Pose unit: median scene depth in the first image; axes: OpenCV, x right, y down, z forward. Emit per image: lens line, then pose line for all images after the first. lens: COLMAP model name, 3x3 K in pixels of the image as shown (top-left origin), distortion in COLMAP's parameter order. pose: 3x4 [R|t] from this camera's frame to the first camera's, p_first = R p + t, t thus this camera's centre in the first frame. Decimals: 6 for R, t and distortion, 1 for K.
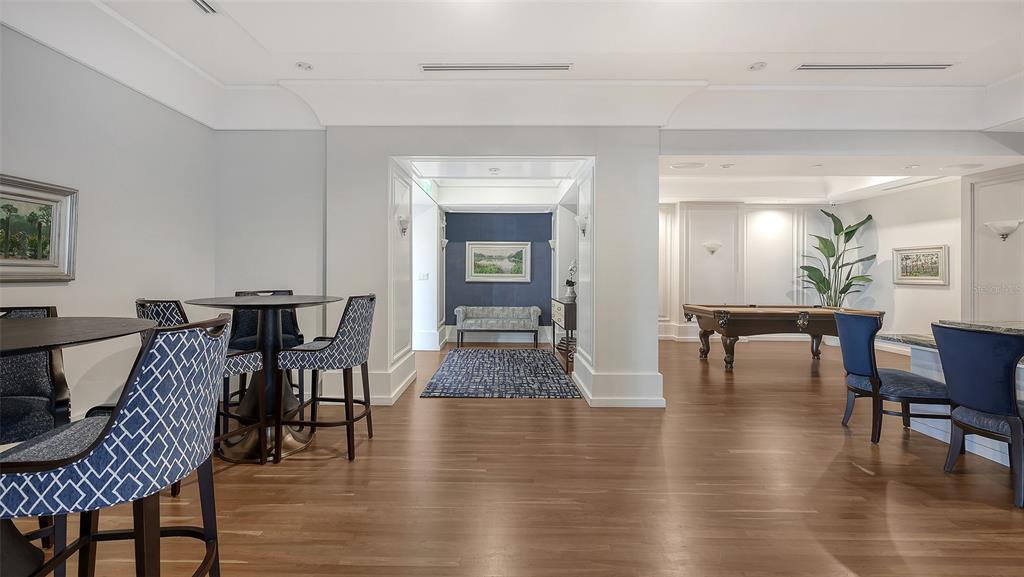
lens RADIAL K [[415.8, 0, 510.9], [0, 415.8, 280.1], [0, 0, 1]] dist [-0.003462, 0.000152]
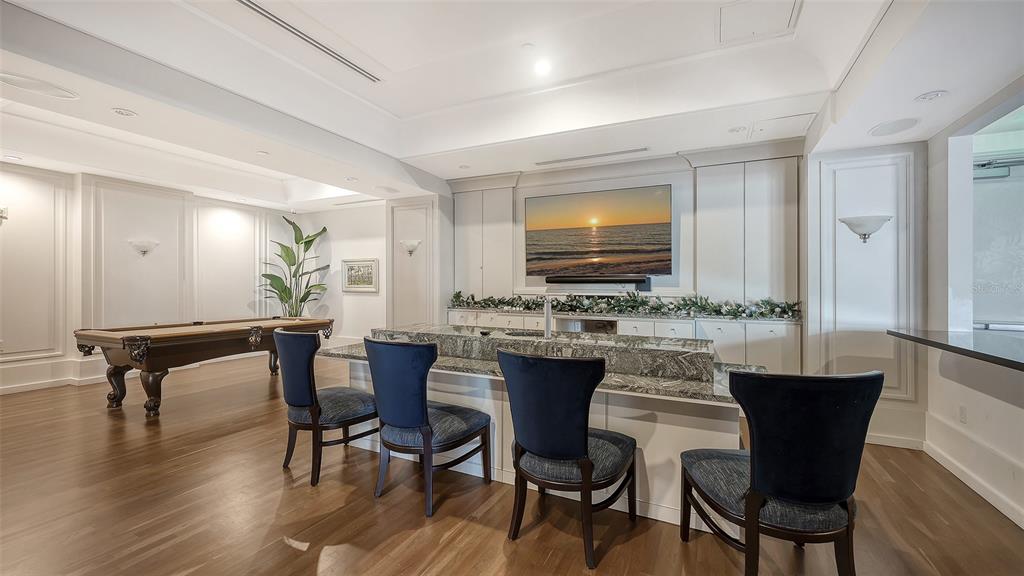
lens RADIAL K [[415.8, 0, 510.9], [0, 415.8, 279.6], [0, 0, 1]] dist [-0.003462, 0.000152]
pose [[0.436287, 0.008287, 0.899769, 0.133425], [0.011075, 0.999832, -0.014578, -0.002133], [-0.899739, 0.016325, 0.436123, 0.123811]]
